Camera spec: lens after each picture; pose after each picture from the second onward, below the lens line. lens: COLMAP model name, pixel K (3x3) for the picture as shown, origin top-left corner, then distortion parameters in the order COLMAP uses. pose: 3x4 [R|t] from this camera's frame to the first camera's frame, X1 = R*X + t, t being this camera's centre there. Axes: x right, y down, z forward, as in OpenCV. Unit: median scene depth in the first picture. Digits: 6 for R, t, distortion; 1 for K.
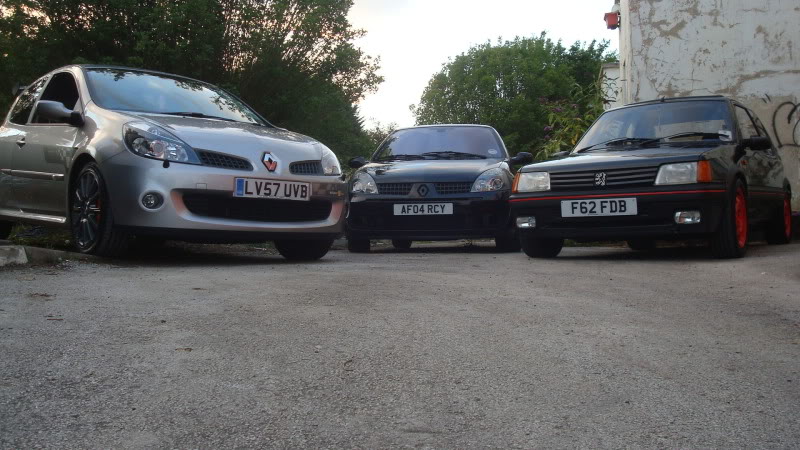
lens RADIAL K [[864.8, 0, 400.0], [0, 864.8, 225.0], [0, 0, 1]] dist [-0.106475, -0.023119]
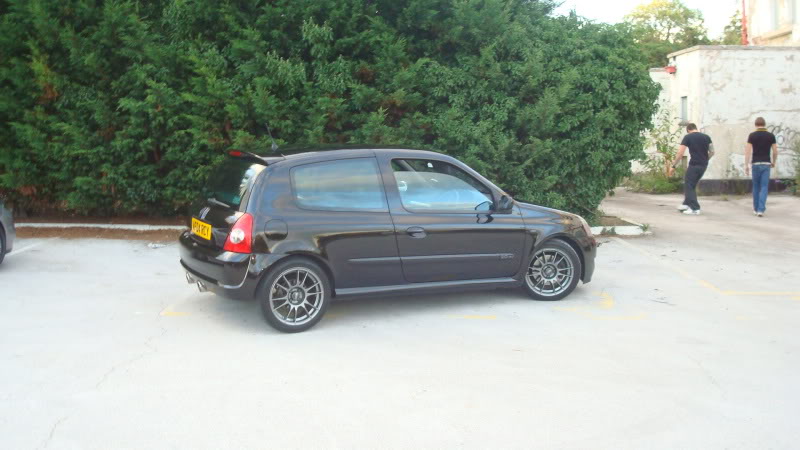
lens RADIAL K [[864.8, 0, 400.0], [0, 864.8, 225.0], [0, 0, 1]] dist [-0.106475, -0.023119]
pose [[0.974249, -0.027403, 0.223803, -0.894544], [0.002802, 0.993982, 0.109508, -0.132361], [-0.225457, -0.106061, 0.968463, -0.823939]]
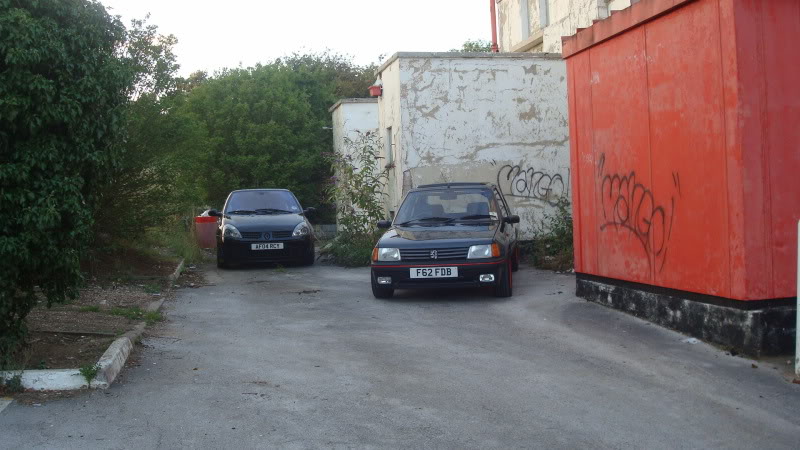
lens RADIAL K [[864.8, 0, 400.0], [0, 864.8, 225.0], [0, 0, 1]] dist [-0.106475, -0.023119]
pose [[0.923596, -0.031751, 0.382050, -0.279349], [0.014277, 0.998722, 0.048487, -0.117503], [-0.383101, -0.039328, 0.922869, -0.301891]]
